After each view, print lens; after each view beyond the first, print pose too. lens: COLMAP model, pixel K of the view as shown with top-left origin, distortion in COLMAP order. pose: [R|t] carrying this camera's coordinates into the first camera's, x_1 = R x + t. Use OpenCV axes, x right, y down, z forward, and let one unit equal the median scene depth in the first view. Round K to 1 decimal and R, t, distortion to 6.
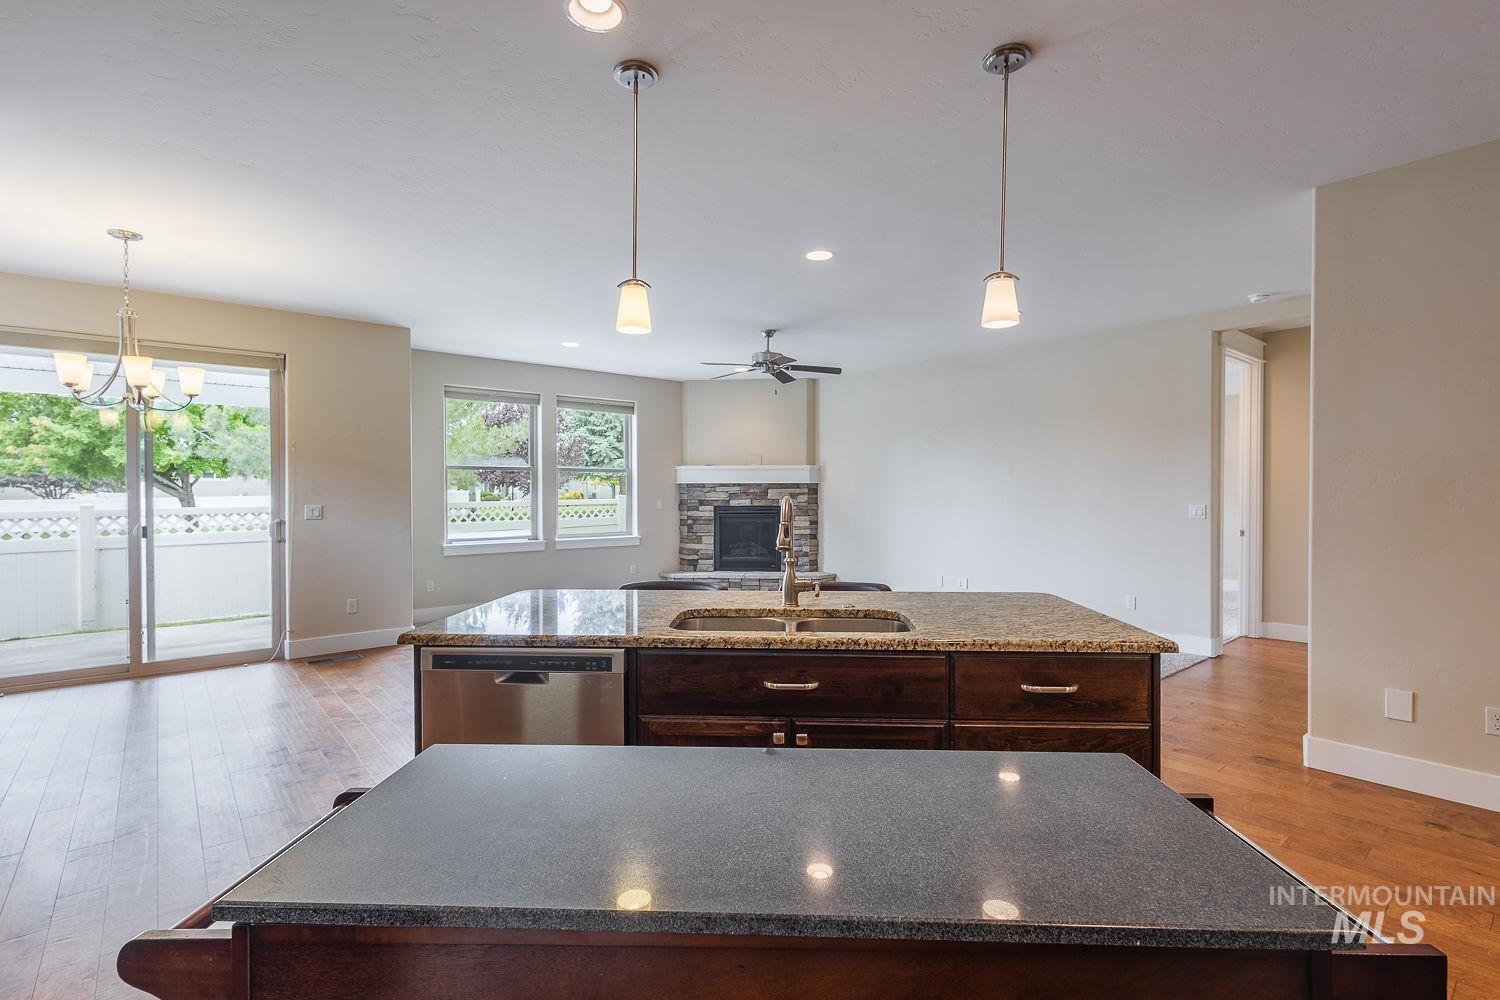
lens RADIAL K [[702.2, 0, 751.8], [0, 702.2, 499.1], [0, 0, 1]] dist [0.004931, -0.000066]
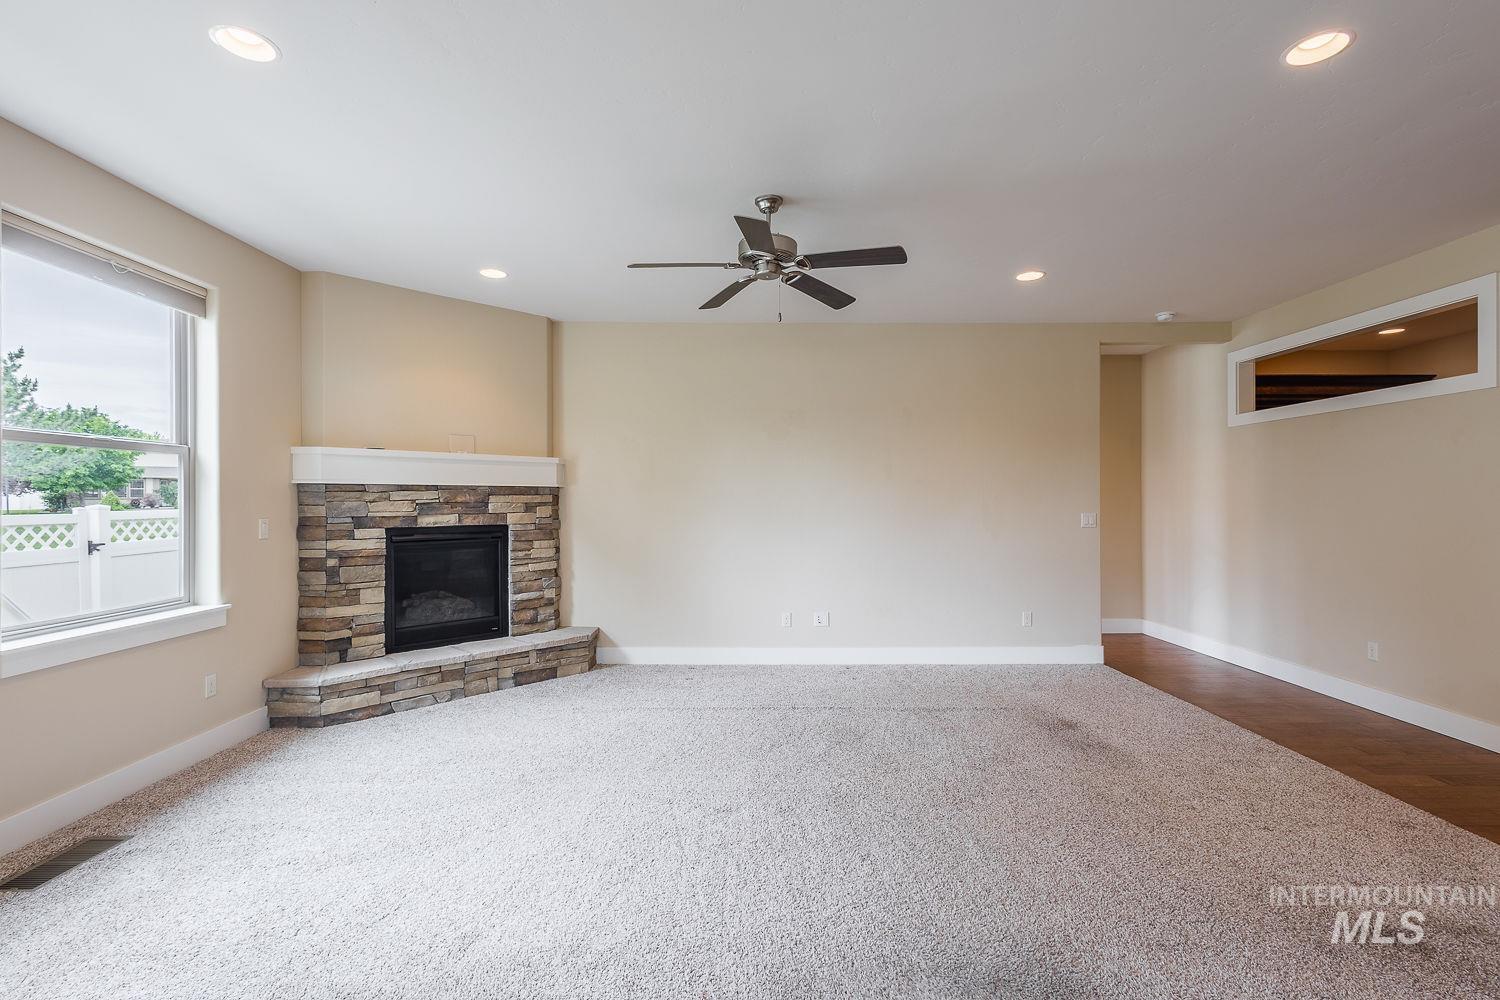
lens RADIAL K [[684.3, 0, 752.4], [0, 684.3, 501.5], [0, 0, 1]] dist [0.001754, -0.000272]
pose [[0.635915, -0.001472, 0.771757, -0.272372], [0.005712, 0.999980, -0.002799, -0.006940], [-0.771738, 0.006188, 0.635911, 0.480314]]
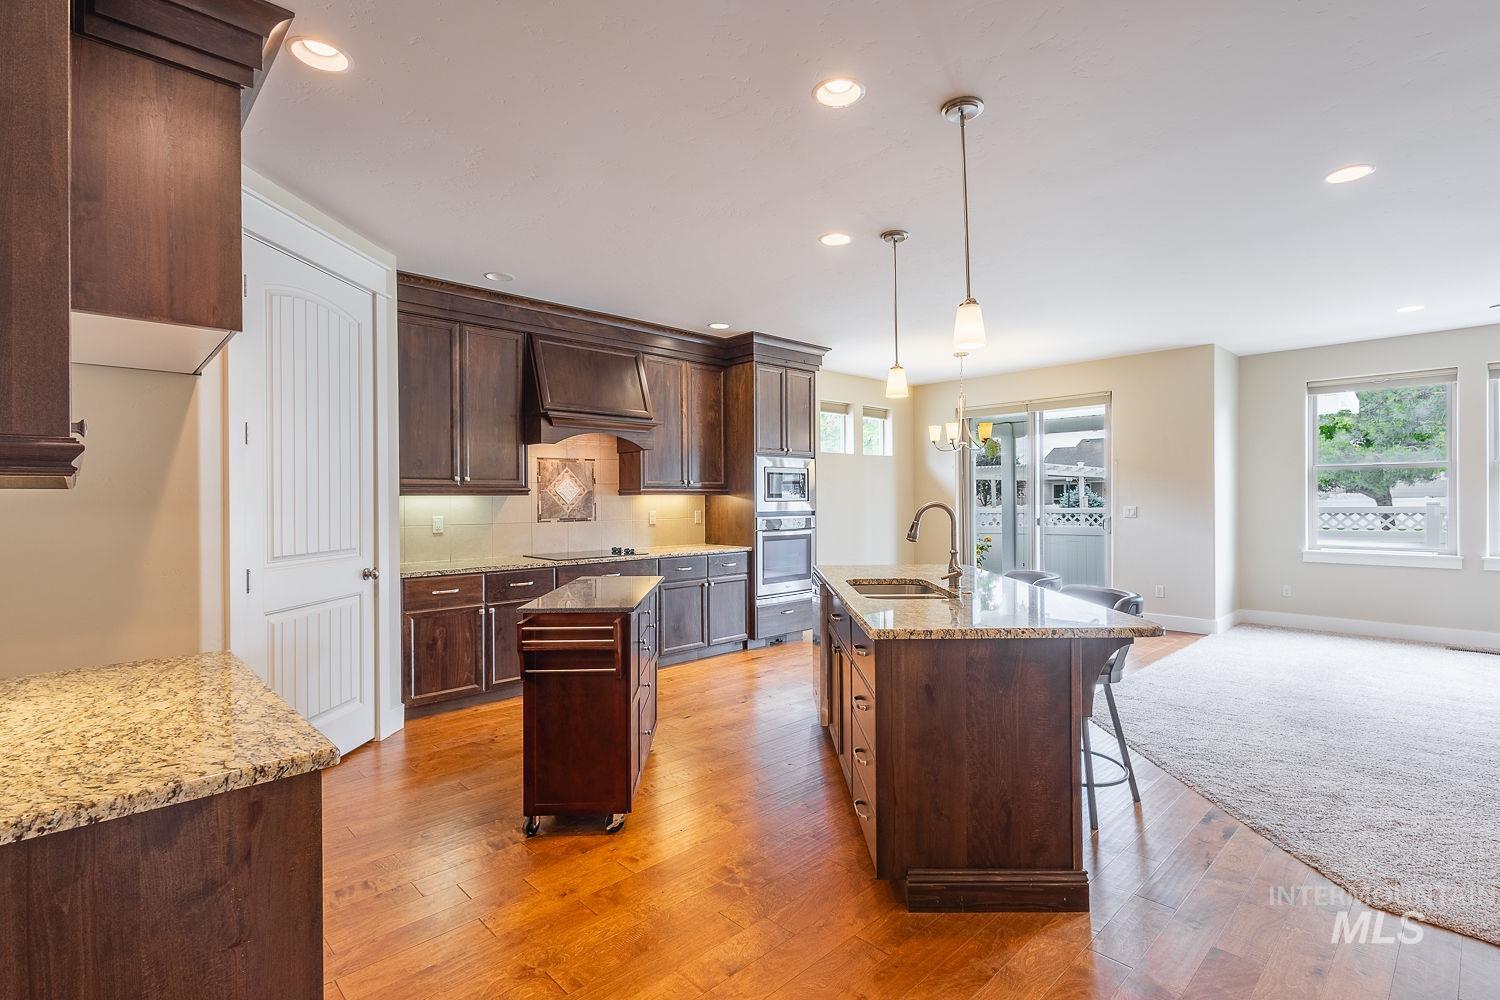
lens RADIAL K [[702.2, 0, 751.8], [0, 702.2, 499.1], [0, 0, 1]] dist [0.004931, -0.000066]
pose [[0.062630, 0.002461, -0.998034, 0.380103], [-0.002476, 0.999994, 0.002311, -0.003493], [0.998034, 0.002327, 0.062636, 0.158148]]
